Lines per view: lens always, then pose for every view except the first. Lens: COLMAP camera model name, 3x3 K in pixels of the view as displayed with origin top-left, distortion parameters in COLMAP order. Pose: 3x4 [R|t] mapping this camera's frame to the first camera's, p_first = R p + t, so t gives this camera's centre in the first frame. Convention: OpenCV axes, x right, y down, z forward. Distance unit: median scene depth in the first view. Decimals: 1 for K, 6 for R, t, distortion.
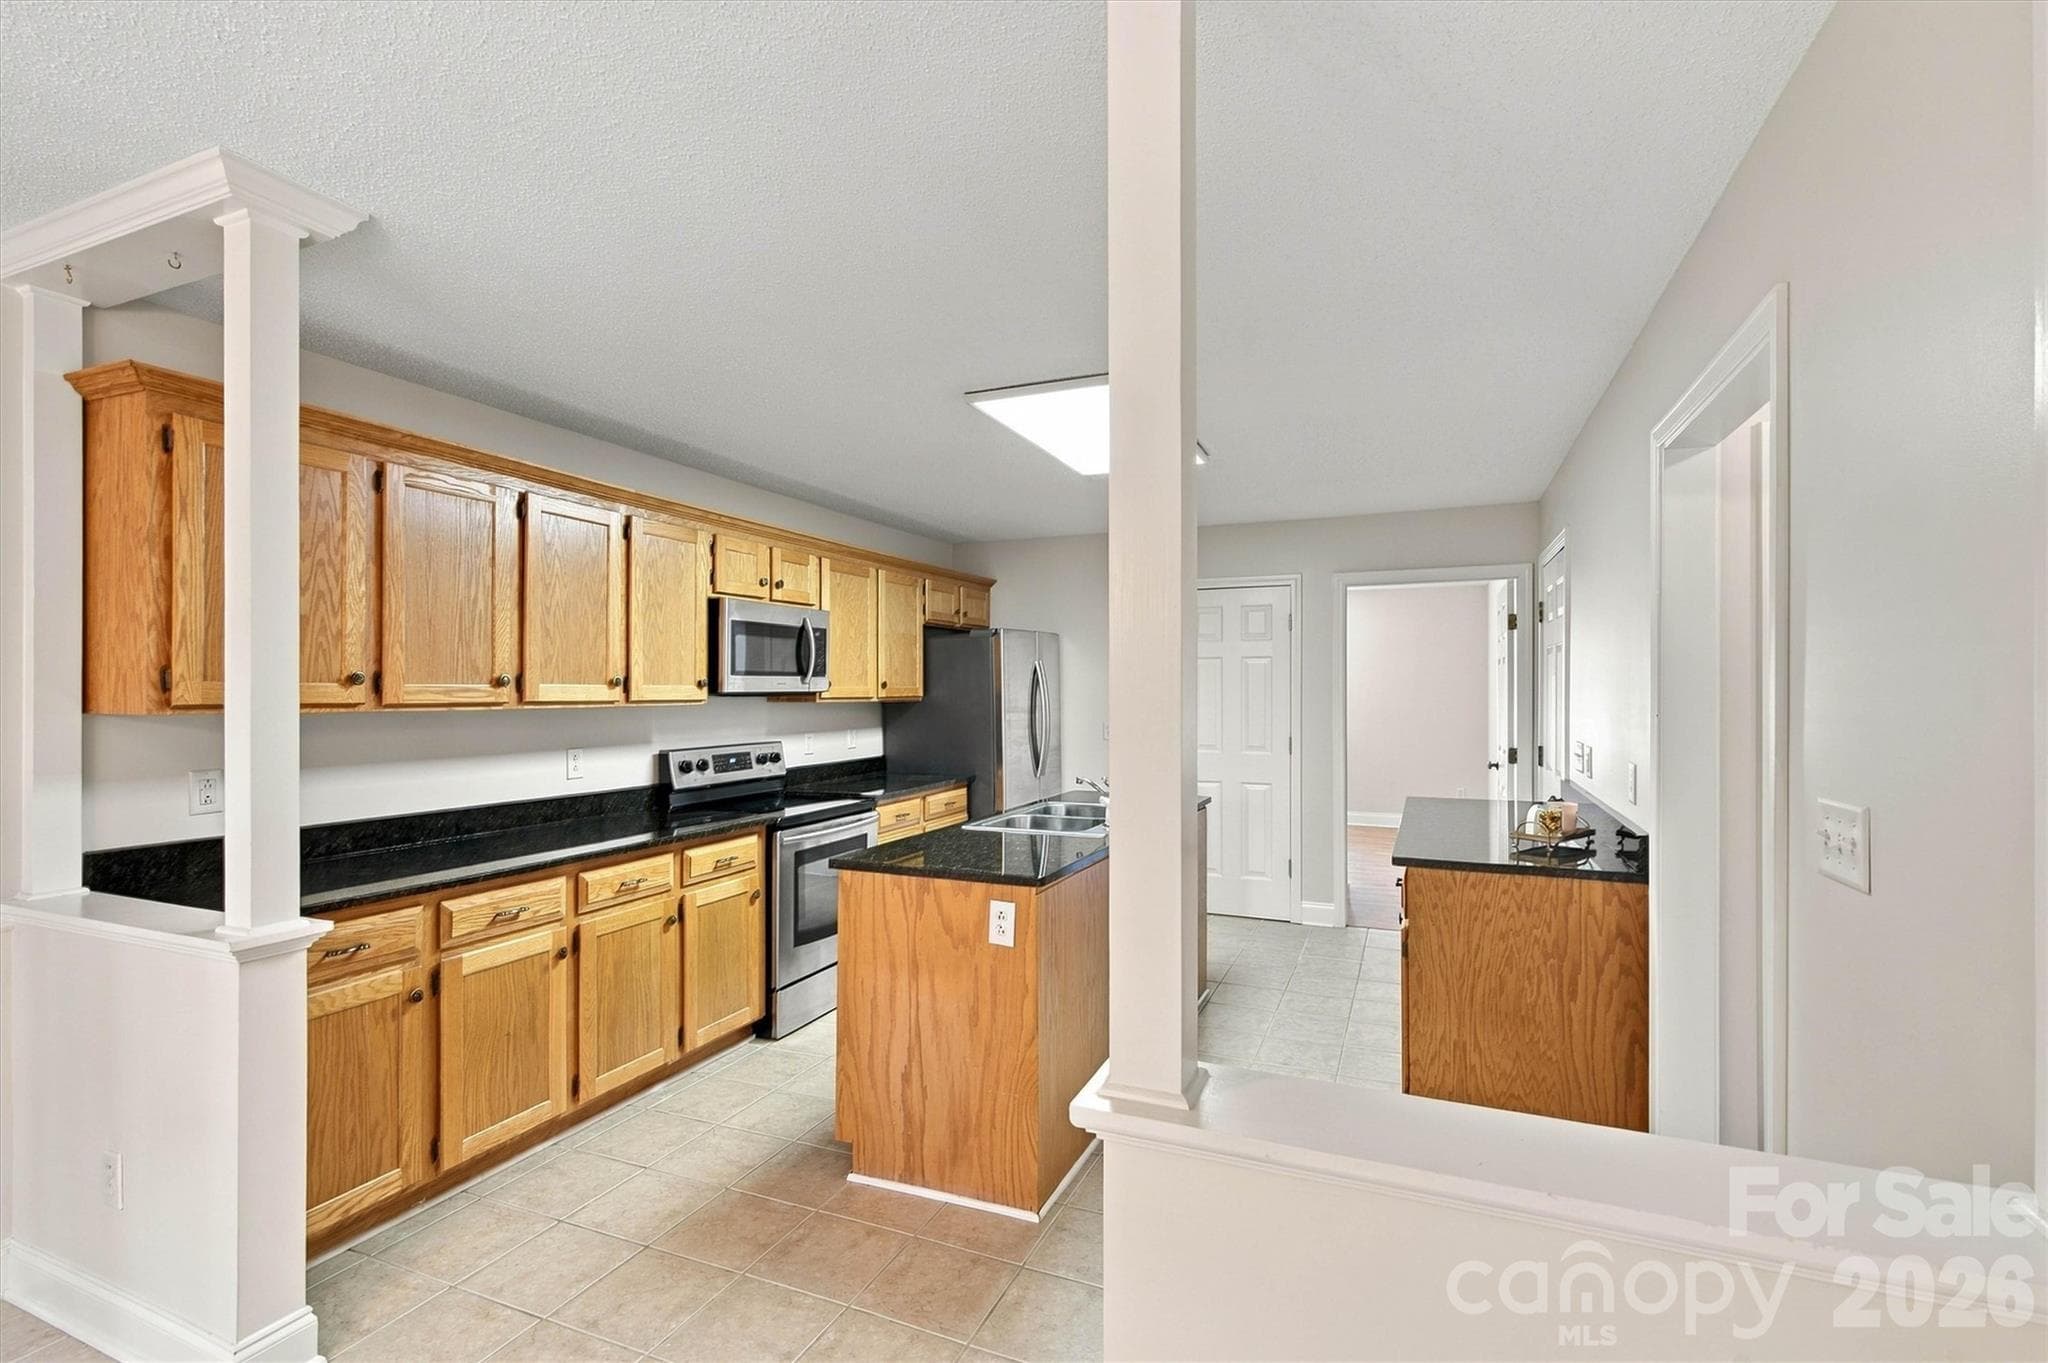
lens RADIAL K [[916.8, 0, 1020.3], [0, 916.8, 687.8], [0, 0, 1]] dist [-0.001326, -0.000019]
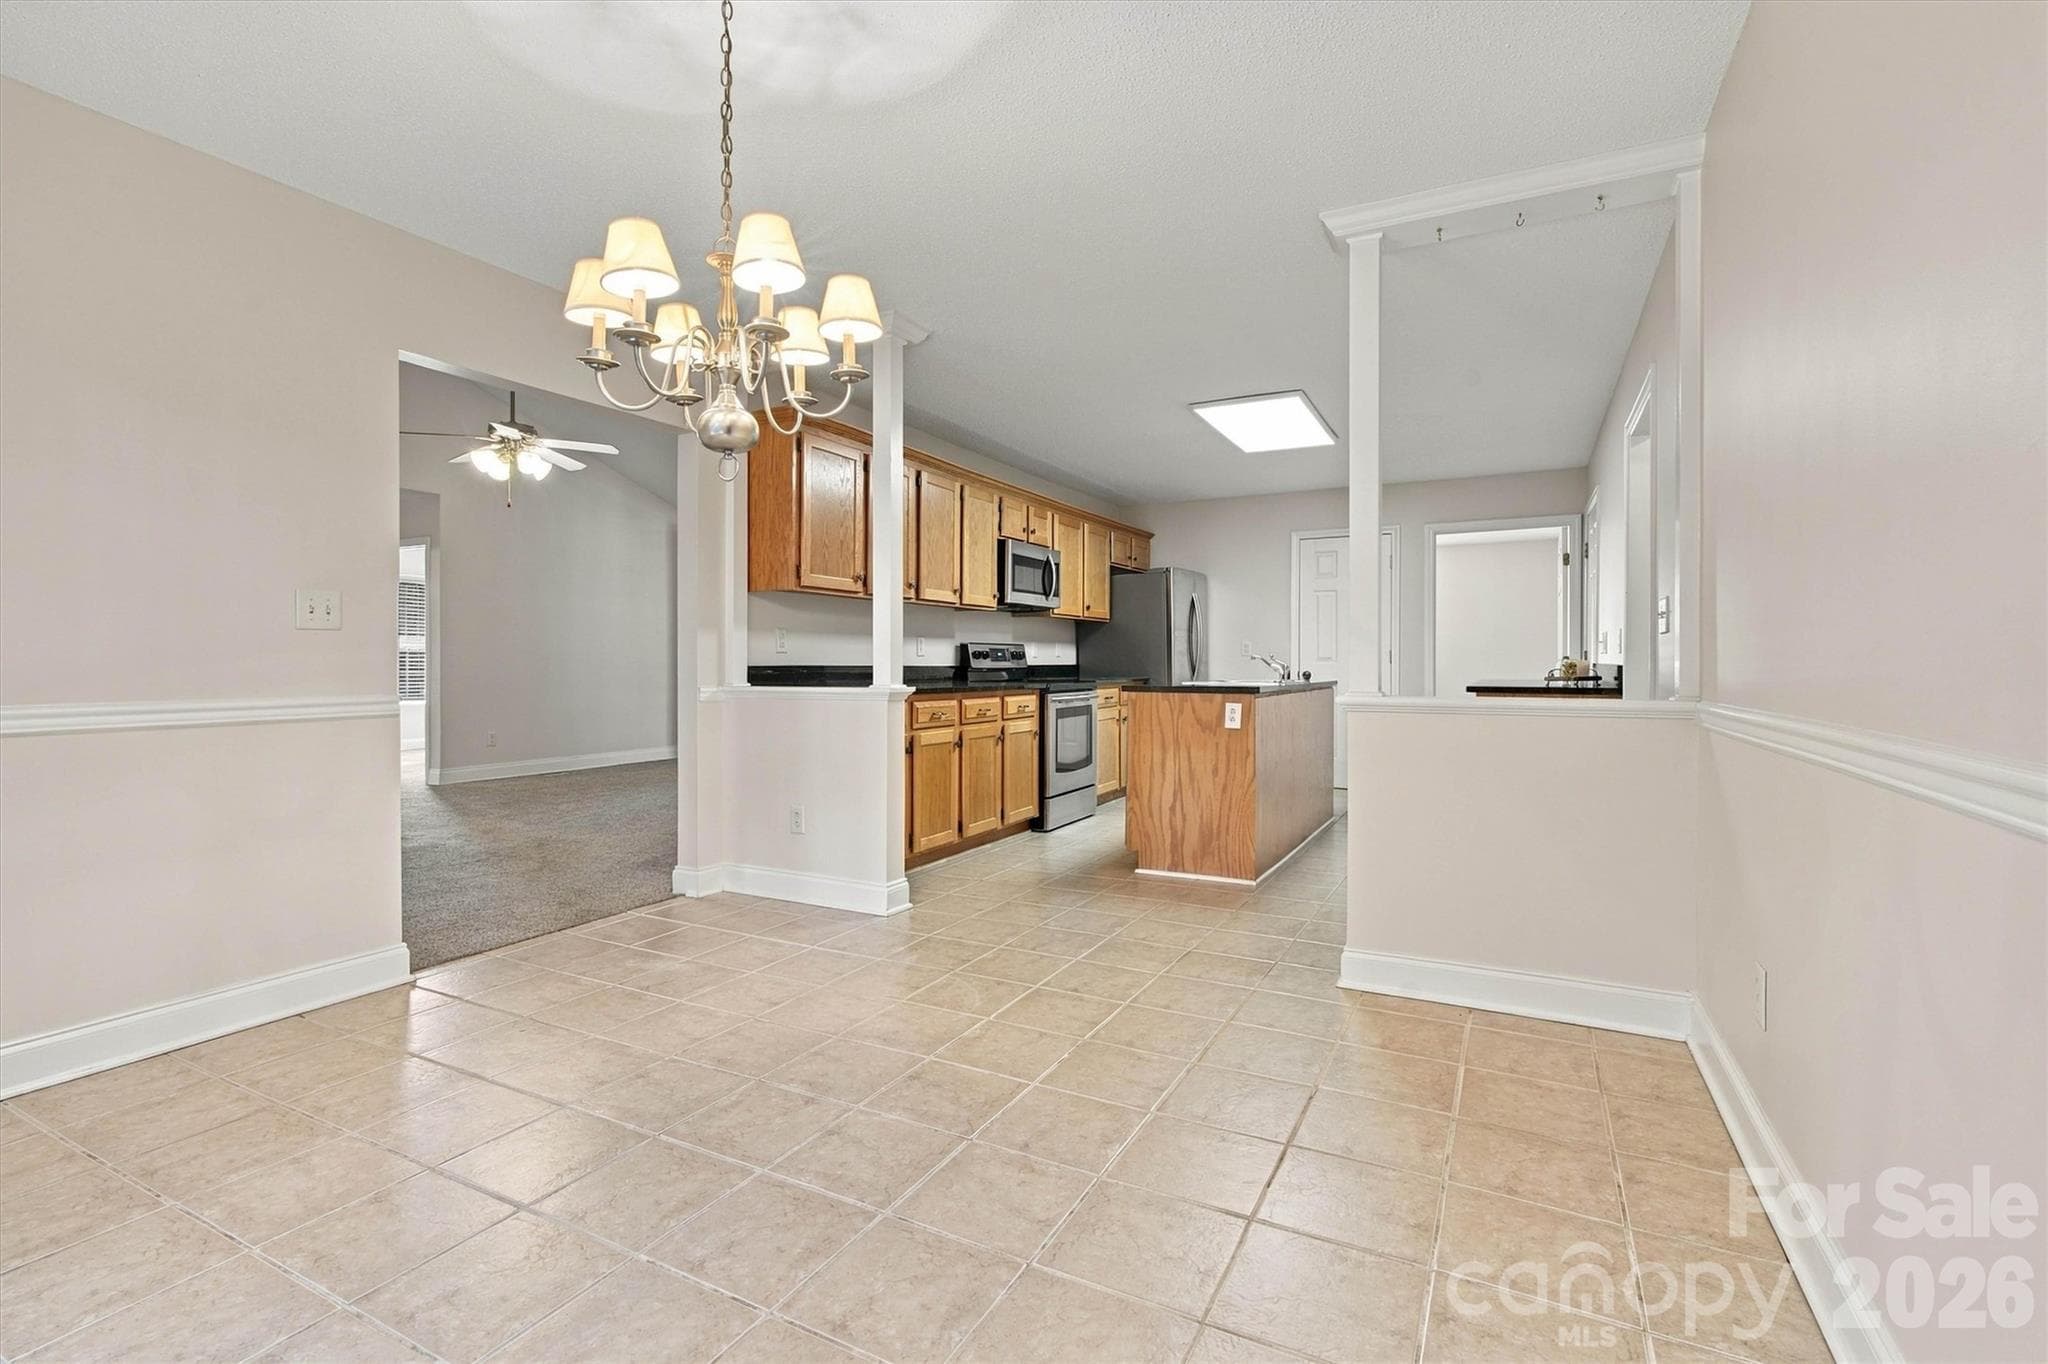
lens RADIAL K [[936.2, 0, 1013.4], [0, 936.2, 670.3], [0, 0, 1]] dist [-0.001759, -0.000092]
pose [[0.997068, 0.002282, -0.076485, -0.202133], [-0.001809, 0.999979, 0.006258, 0.108653], [0.076498, -0.006101, 0.997051, -0.537779]]
